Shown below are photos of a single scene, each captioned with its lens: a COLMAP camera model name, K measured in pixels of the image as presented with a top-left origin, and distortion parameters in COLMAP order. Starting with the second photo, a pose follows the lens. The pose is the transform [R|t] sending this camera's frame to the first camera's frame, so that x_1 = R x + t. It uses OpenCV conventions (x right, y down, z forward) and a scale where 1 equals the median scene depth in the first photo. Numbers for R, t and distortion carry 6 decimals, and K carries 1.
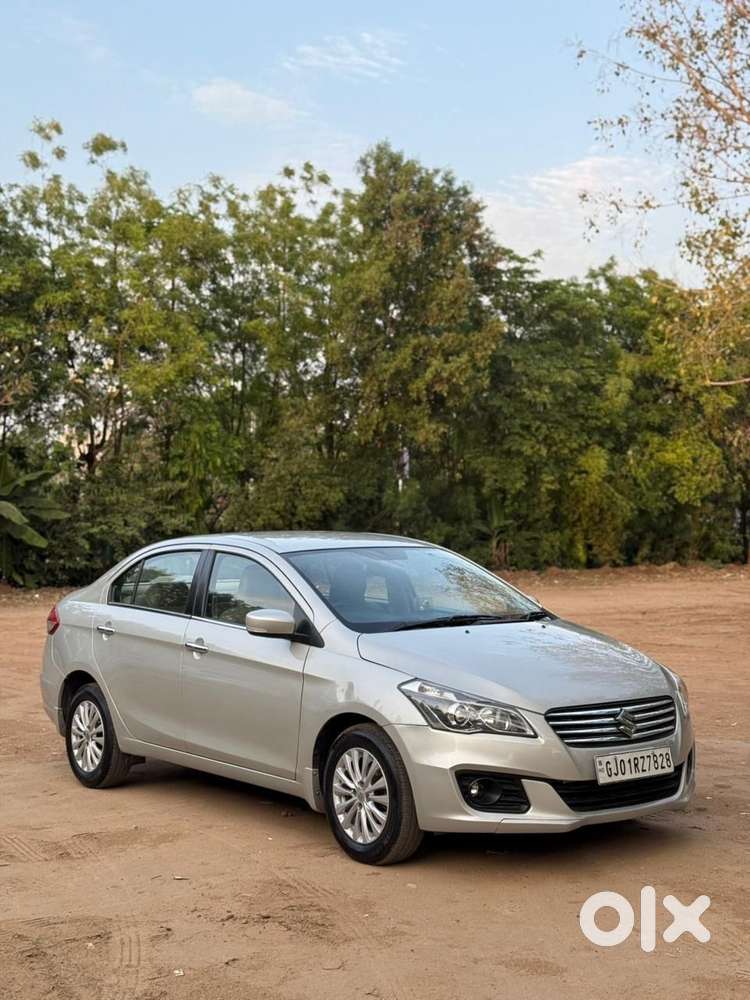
lens RADIAL K [[1387.7, 0, 374.1], [0, 1387.7, 497.6], [0, 0, 1]] dist [0.111531, 0.000000]
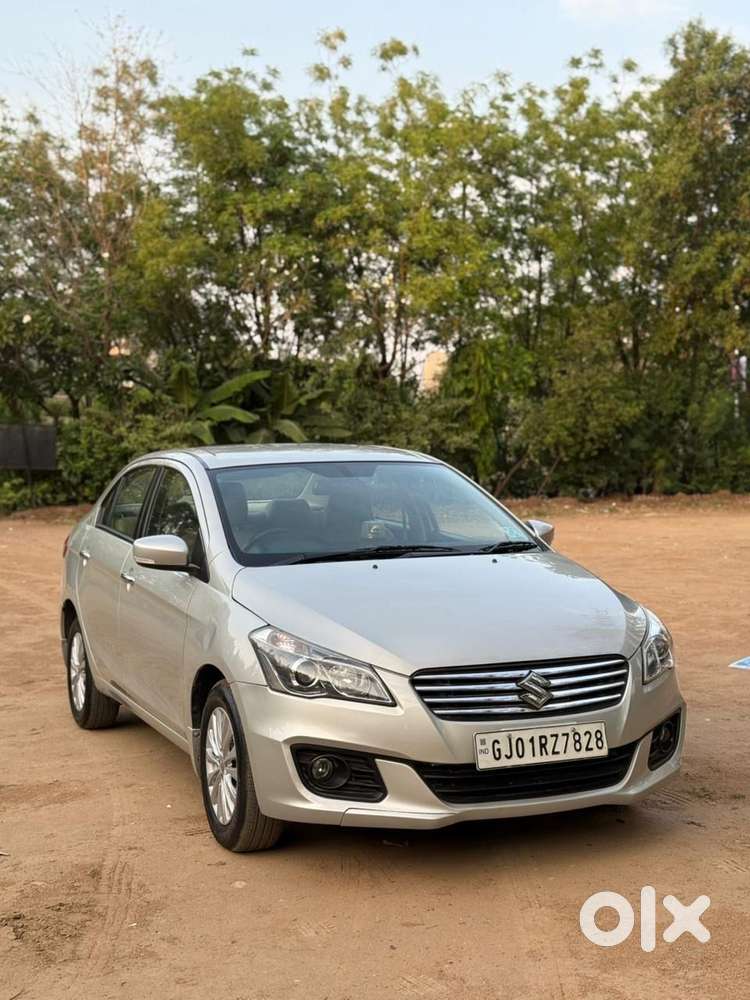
lens RADIAL K [[1387.7, 0, 381.7], [0, 1387.7, 499.9], [0, 0, 1]] dist [0.111531, 0.000000]
pose [[0.965203, 0.003116, -0.261484, 0.057438], [0.012422, 0.998254, 0.057749, 0.002599], [0.261207, -0.058987, 0.963479, 0.049115]]
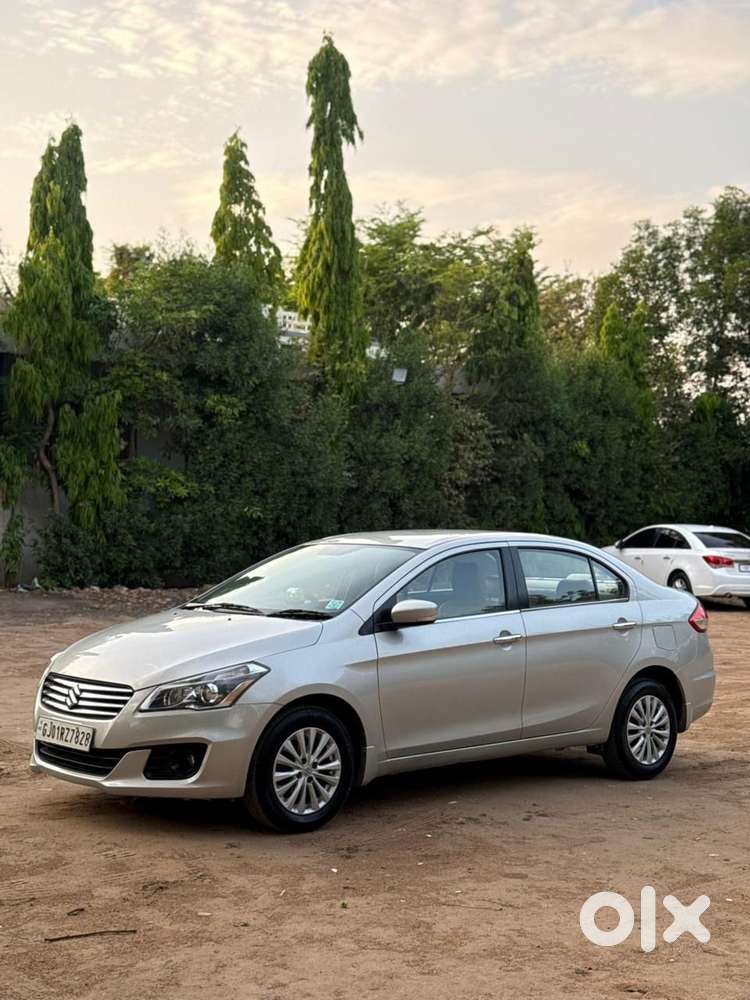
lens RADIAL K [[1405.9, 0, 372.4], [0, 1405.9, 501.1], [0, 0, 1]] dist [0.119745, 0.000000]
pose [[0.057403, -0.011011, -0.998290, 0.257570], [0.009927, 0.999896, -0.010458, 0.003435], [0.998302, -0.009309, 0.057506, 0.226873]]
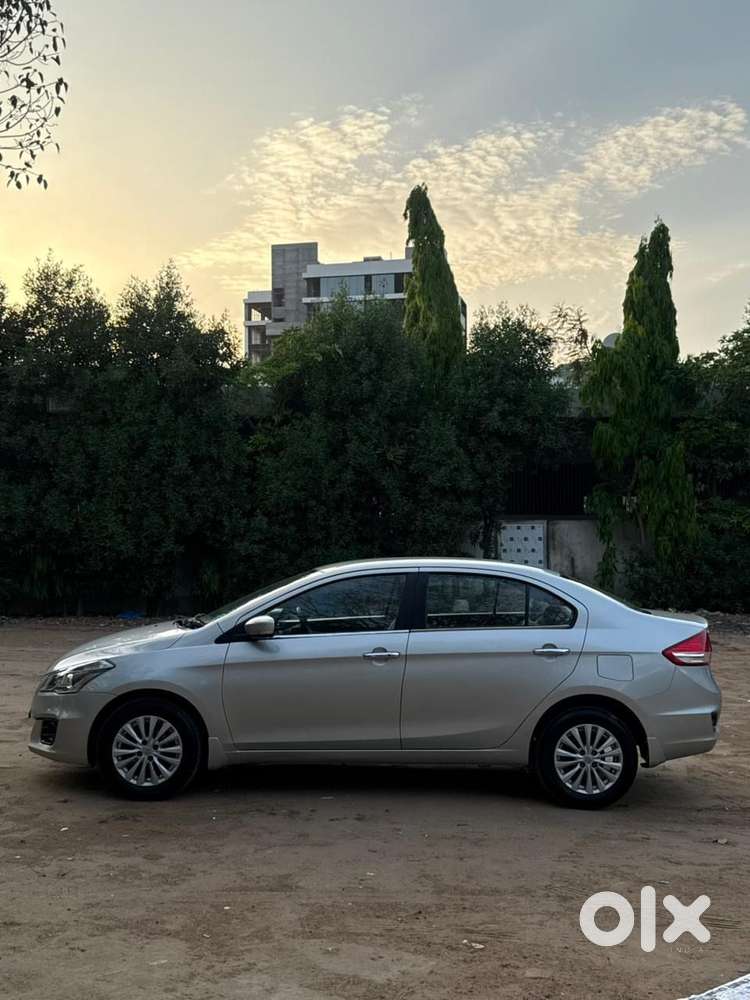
lens RADIAL K [[1135.7, 0, 379.6], [0, 1135.7, 499.5], [0, 0, 1]] dist [0.100157, 0.000000]
pose [[-0.606753, -0.035439, -0.794100, 0.187637], [0.009601, 0.998606, -0.051901, 0.006544], [0.794832, -0.039115, -0.605567, 0.398046]]
